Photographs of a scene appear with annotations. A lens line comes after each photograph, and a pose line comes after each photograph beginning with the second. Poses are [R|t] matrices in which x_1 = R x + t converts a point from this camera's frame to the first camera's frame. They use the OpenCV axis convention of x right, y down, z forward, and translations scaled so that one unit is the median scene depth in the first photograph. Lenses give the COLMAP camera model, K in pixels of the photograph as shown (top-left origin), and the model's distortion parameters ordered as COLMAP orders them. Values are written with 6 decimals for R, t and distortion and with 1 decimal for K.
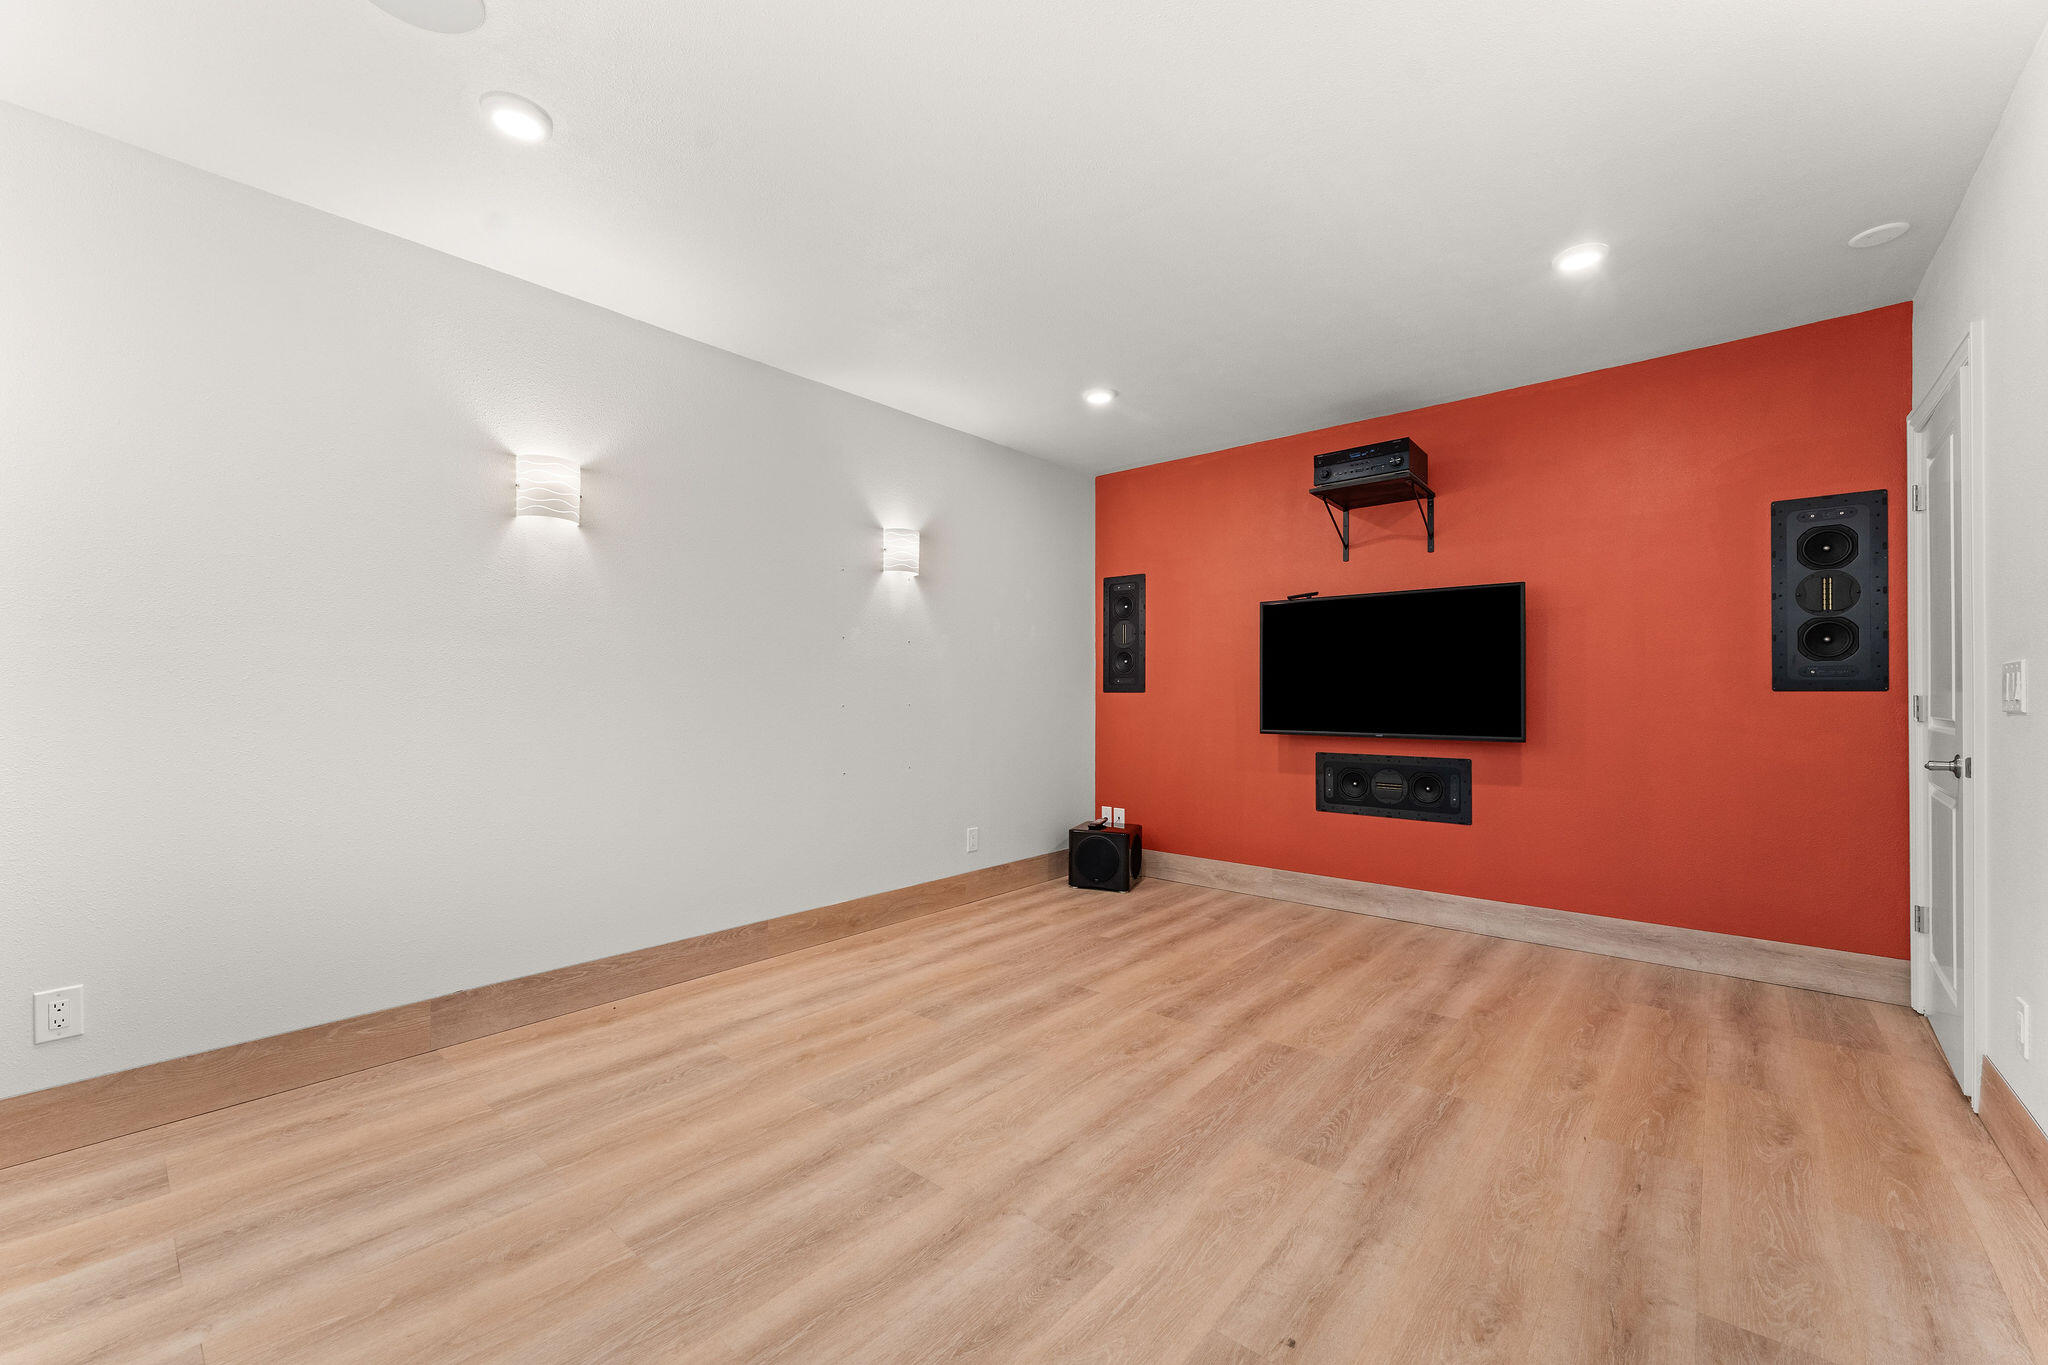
lens RADIAL K [[812.2, 0, 1017.1], [0, 812.2, 690.7], [0, 0, 1]] dist [0.002274, -0.000759]
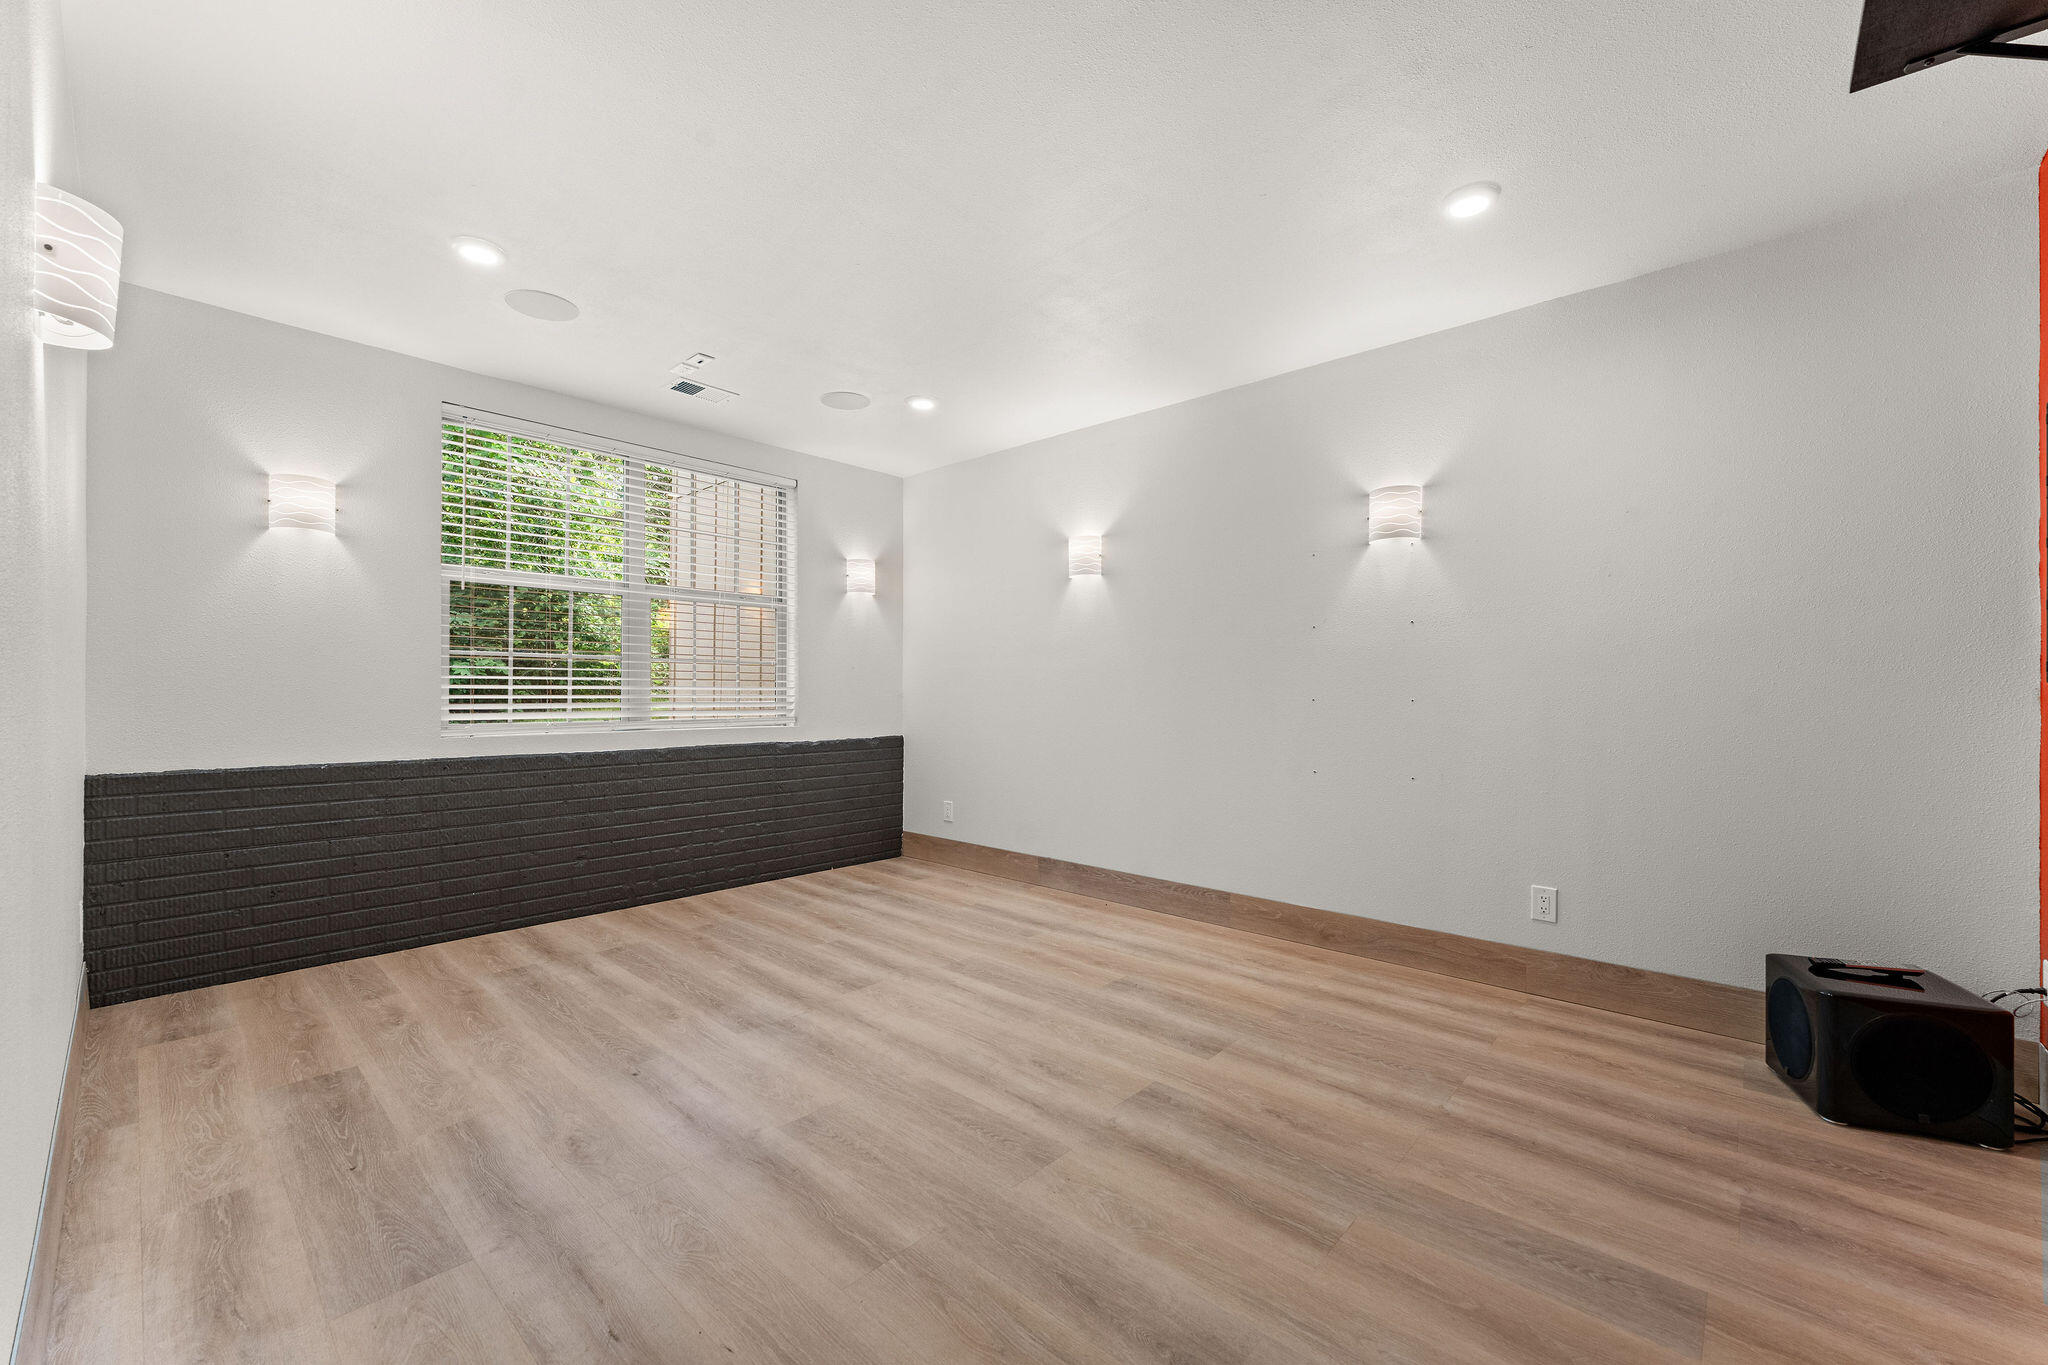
lens RADIAL K [[812.2, 0, 1017.7], [0, 812.2, 685.3], [0, 0, 1]] dist [0.002274, -0.000759]
pose [[-0.027306, -0.008236, -0.999593, 0.988507], [-0.000583, 0.999966, -0.008223, 0.013123], [0.999627, 0.000359, -0.027310, 0.912582]]
